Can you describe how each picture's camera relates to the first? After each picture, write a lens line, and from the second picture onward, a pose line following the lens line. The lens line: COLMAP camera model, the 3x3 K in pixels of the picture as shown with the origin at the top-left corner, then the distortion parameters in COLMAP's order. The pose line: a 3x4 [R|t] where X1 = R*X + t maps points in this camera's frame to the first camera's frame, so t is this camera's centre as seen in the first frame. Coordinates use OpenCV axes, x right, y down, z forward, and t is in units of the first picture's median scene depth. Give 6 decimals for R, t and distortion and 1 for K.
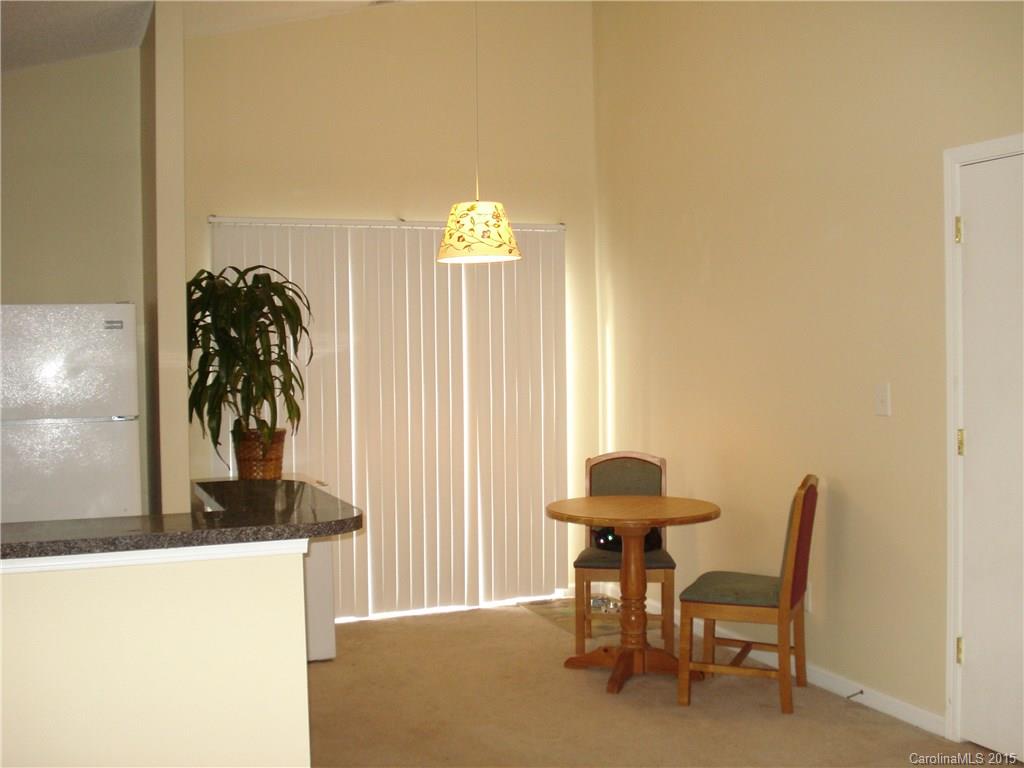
lens RADIAL K [[1187.9, 0, 513.1], [0, 1187.9, 385.2], [0, 0, 1]] dist [-0.019937, 0.000000]
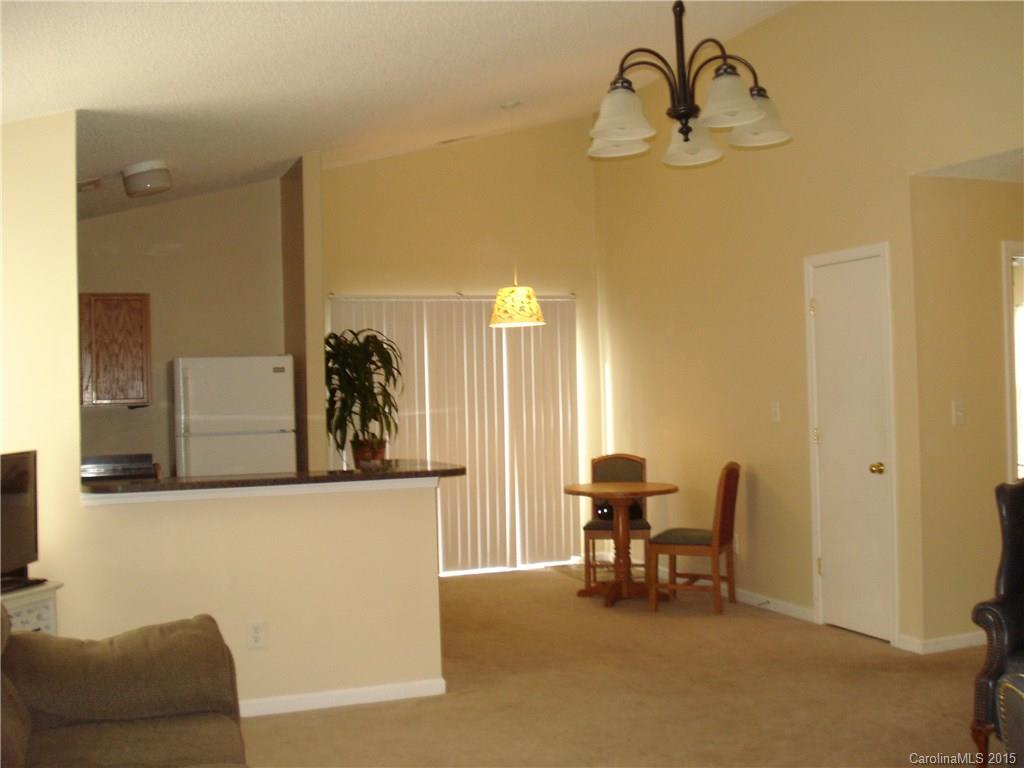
lens RADIAL K [[944.1, 0, 509.7], [0, 944.1, 382.1], [0, 0, 1]] dist [-0.009941, 0.001163]
pose [[0.999472, -0.010488, -0.030739, -0.001841], [0.009435, 0.999371, -0.034190, 0.008308], [0.031078, 0.033882, 0.998943, -0.191209]]
